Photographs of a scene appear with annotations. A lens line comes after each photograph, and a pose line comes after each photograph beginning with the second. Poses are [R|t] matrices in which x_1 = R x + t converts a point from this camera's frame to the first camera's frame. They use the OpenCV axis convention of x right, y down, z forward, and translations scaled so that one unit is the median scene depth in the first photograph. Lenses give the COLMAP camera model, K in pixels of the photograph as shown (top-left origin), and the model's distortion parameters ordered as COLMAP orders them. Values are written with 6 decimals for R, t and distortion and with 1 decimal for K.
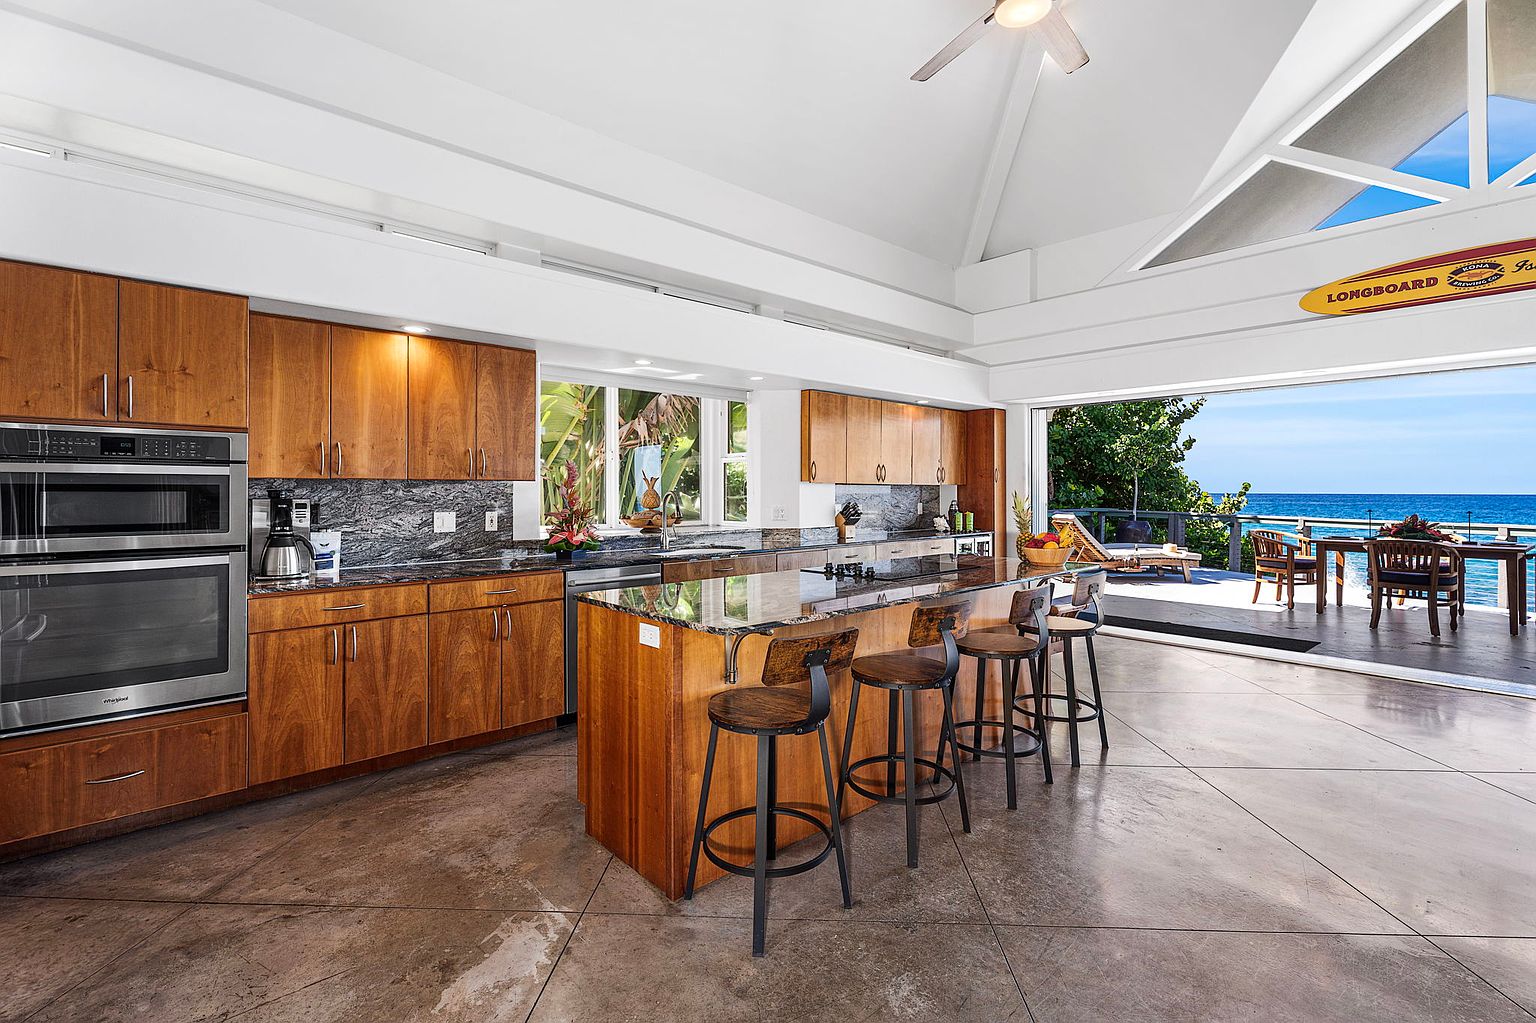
lens RADIAL K [[693.8, 0, 799.3], [0, 693.8, 480.9], [0, 0, 1]] dist [0.001336, -0.000481]
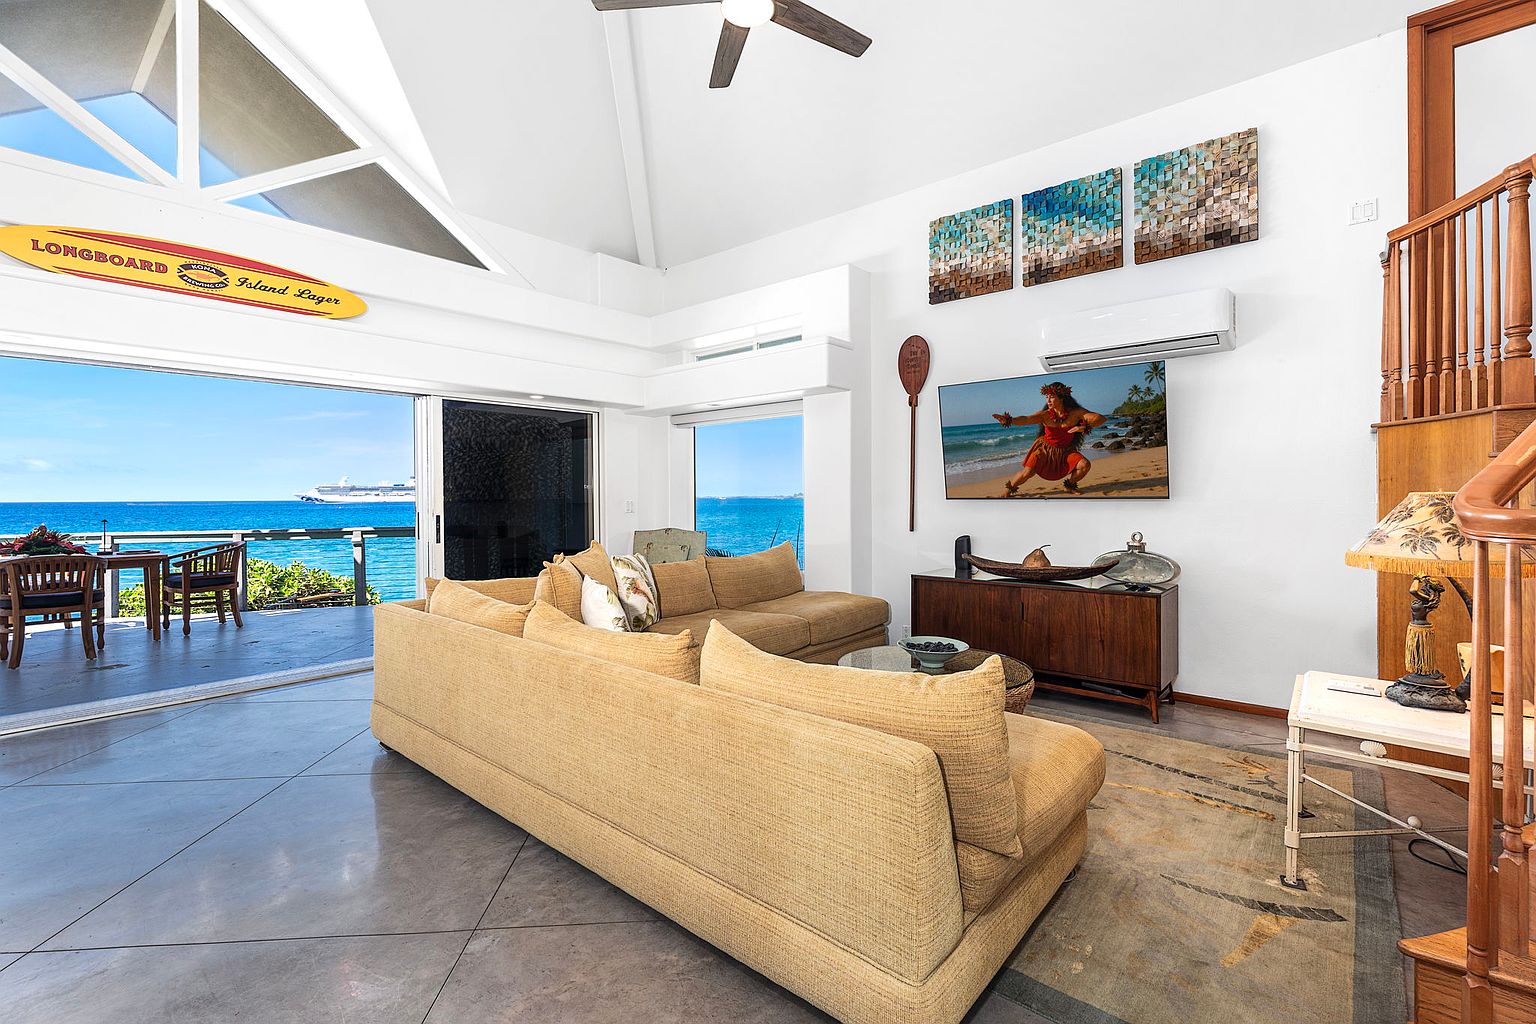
lens RADIAL K [[693.8, 0, 734.0], [0, 693.8, 496.0], [0, 0, 1]] dist [0.001336, -0.000481]
pose [[-0.074907, 0.003525, 0.997184, -0.044191], [-0.008646, 0.999954, -0.004184, 0.008661], [-0.997153, -0.008935, -0.074873, 0.231529]]
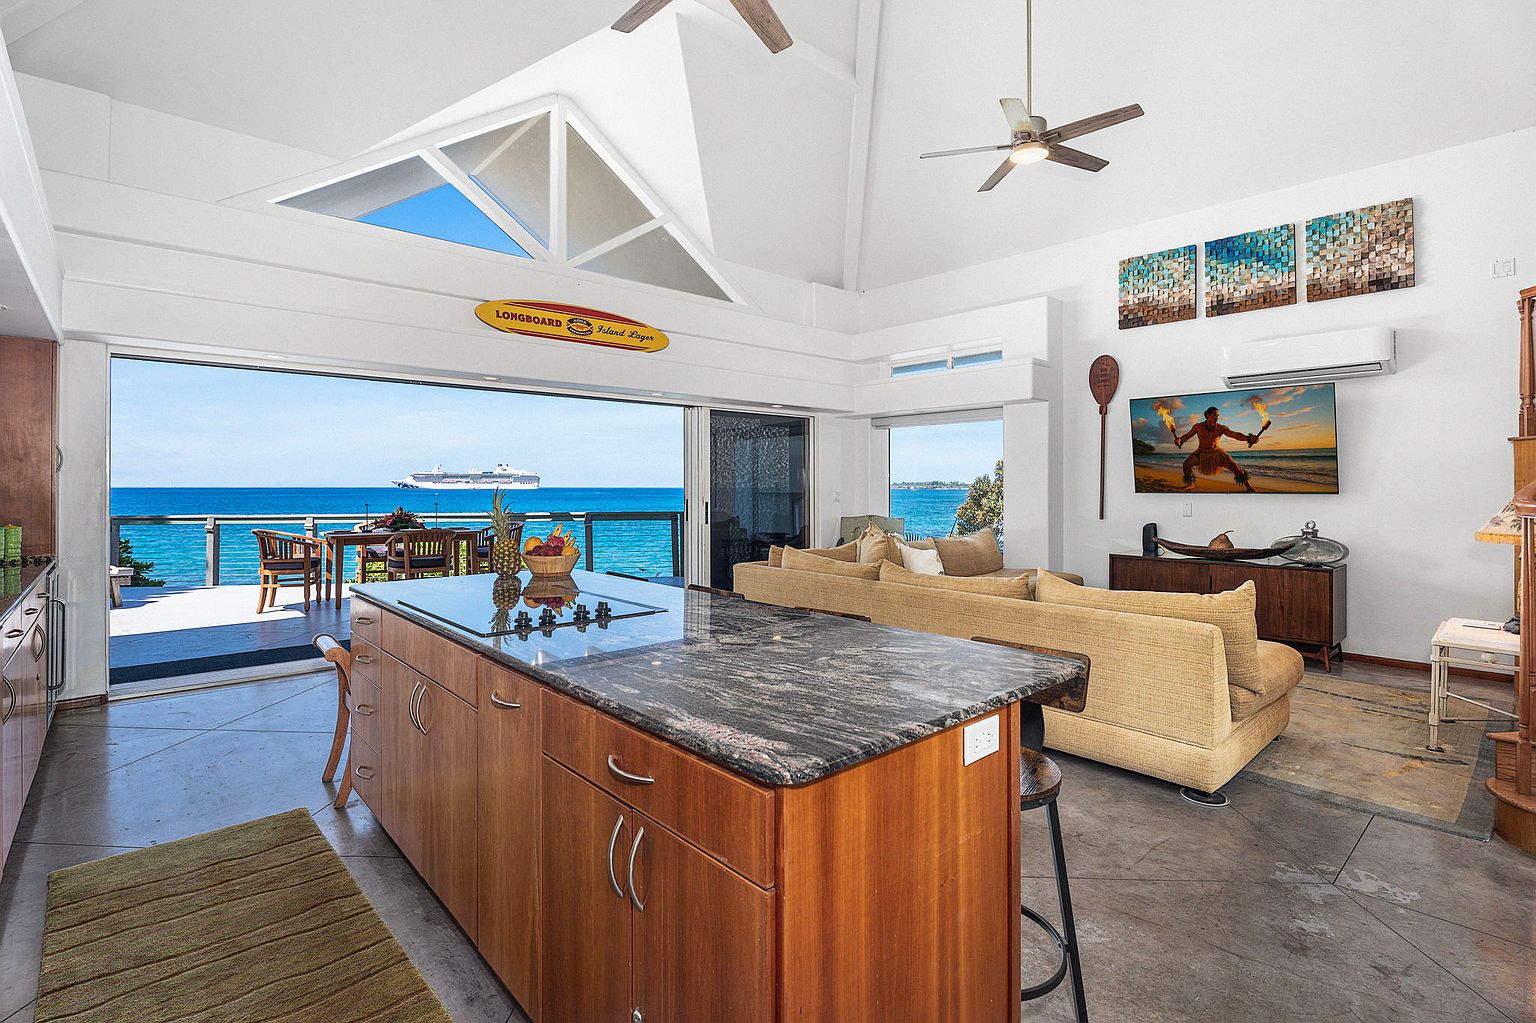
lens RADIAL K [[741.2, 0, 728.9], [0, 741.2, 477.0], [0, 0, 1]] dist [-0.002709, -0.004146]
pose [[0.037243, 0.013811, 0.999211, -0.328822], [-0.015872, 0.999787, -0.013228, 0.007903], [-0.999180, -0.015366, 0.037454, 0.467483]]
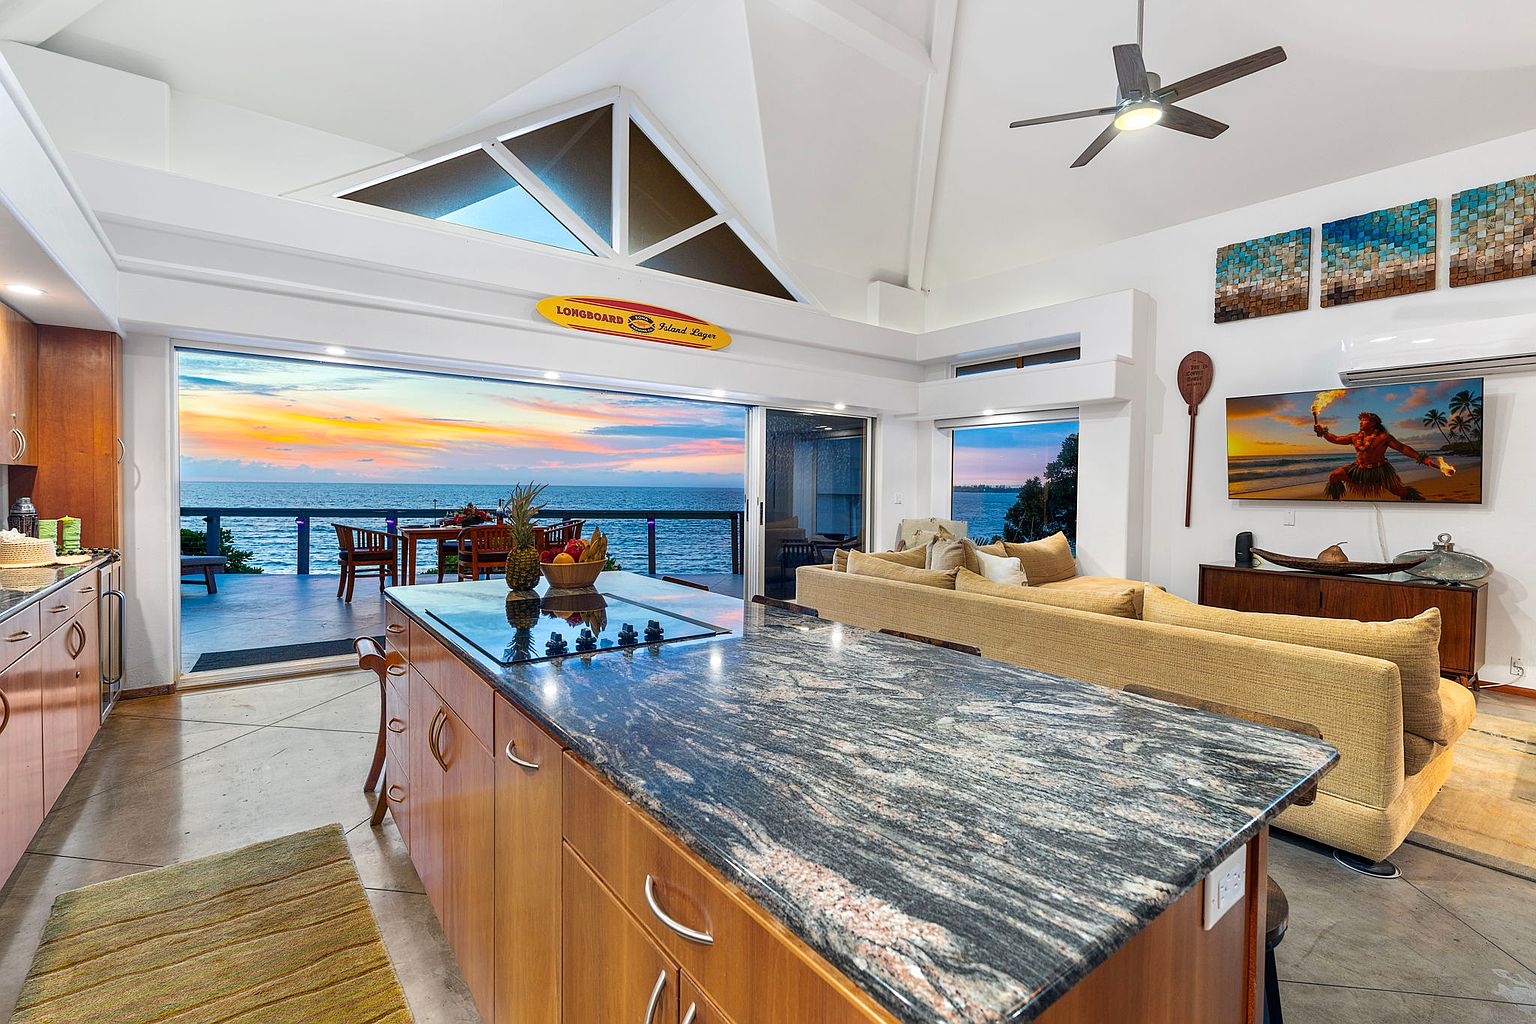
lens RADIAL K [[693.8, 0, 722.8], [0, 693.8, 498.0], [0, 0, 1]] dist [0.001336, -0.000481]
pose [[0.124356, -0.012902, 0.992154, -0.245846], [-0.028389, 0.999460, 0.016556, 0.009404], [-0.991831, -0.030225, 0.123923, 0.479710]]
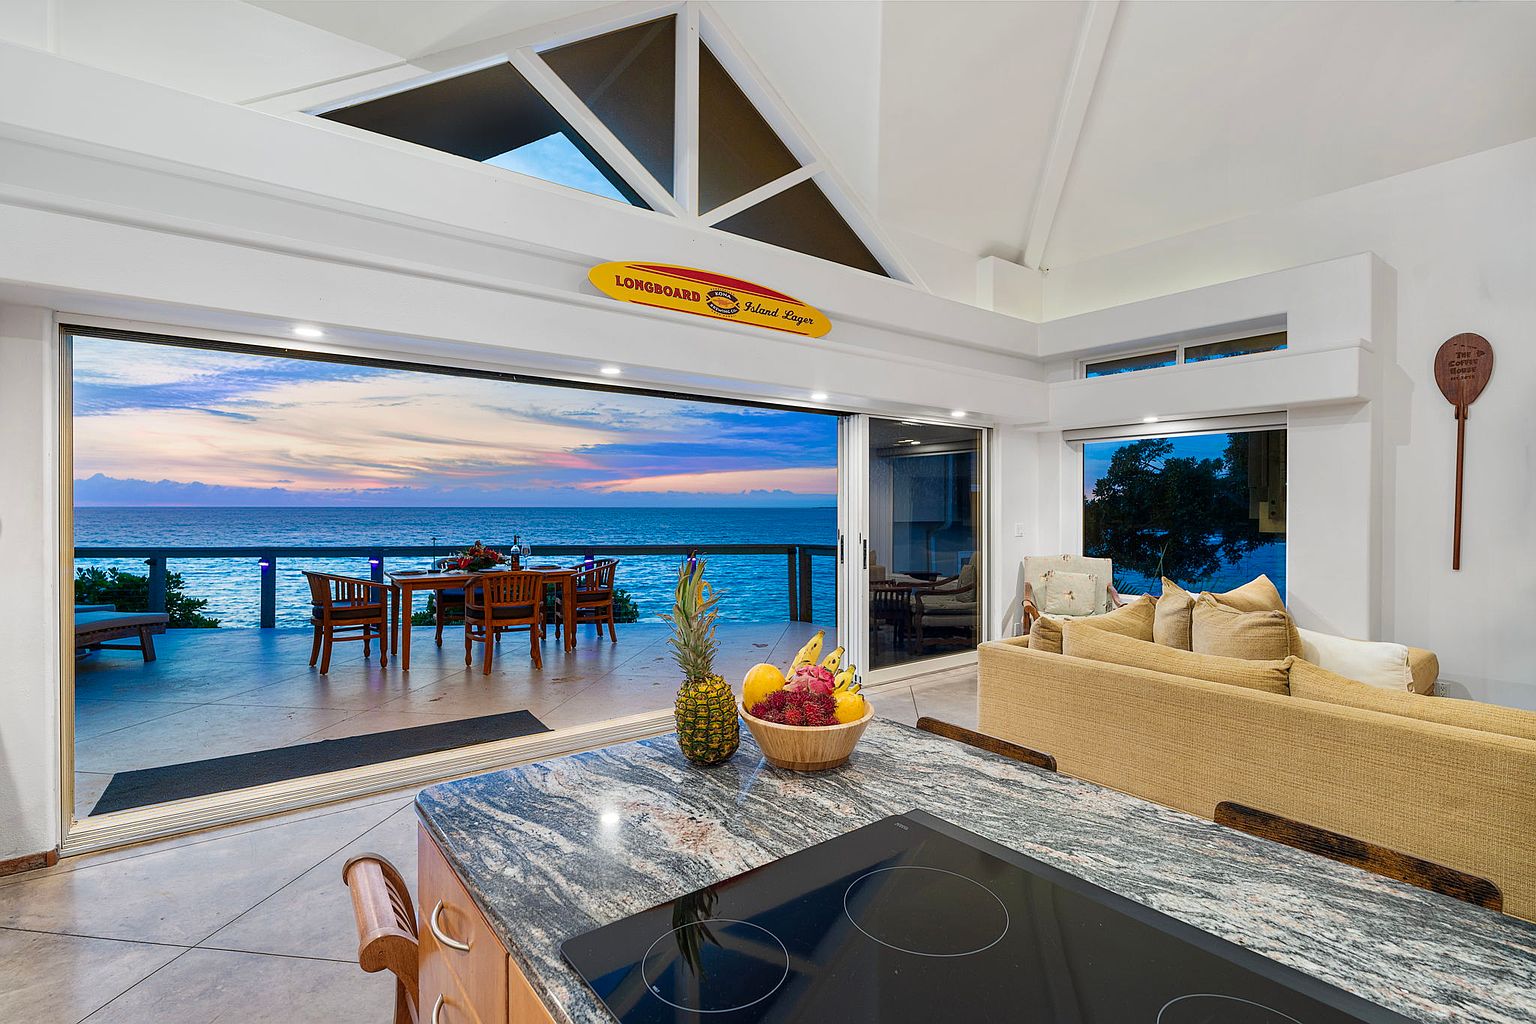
lens RADIAL K [[741.2, 0, 719.2], [0, 741.2, 500.2], [0, 0, 1]] dist [-0.002709, -0.004146]
pose [[0.126788, 0.010145, 0.991878, -0.050423], [-0.019127, 0.999787, -0.007781, -0.005018], [-0.991745, -0.017985, 0.126955, 0.622480]]
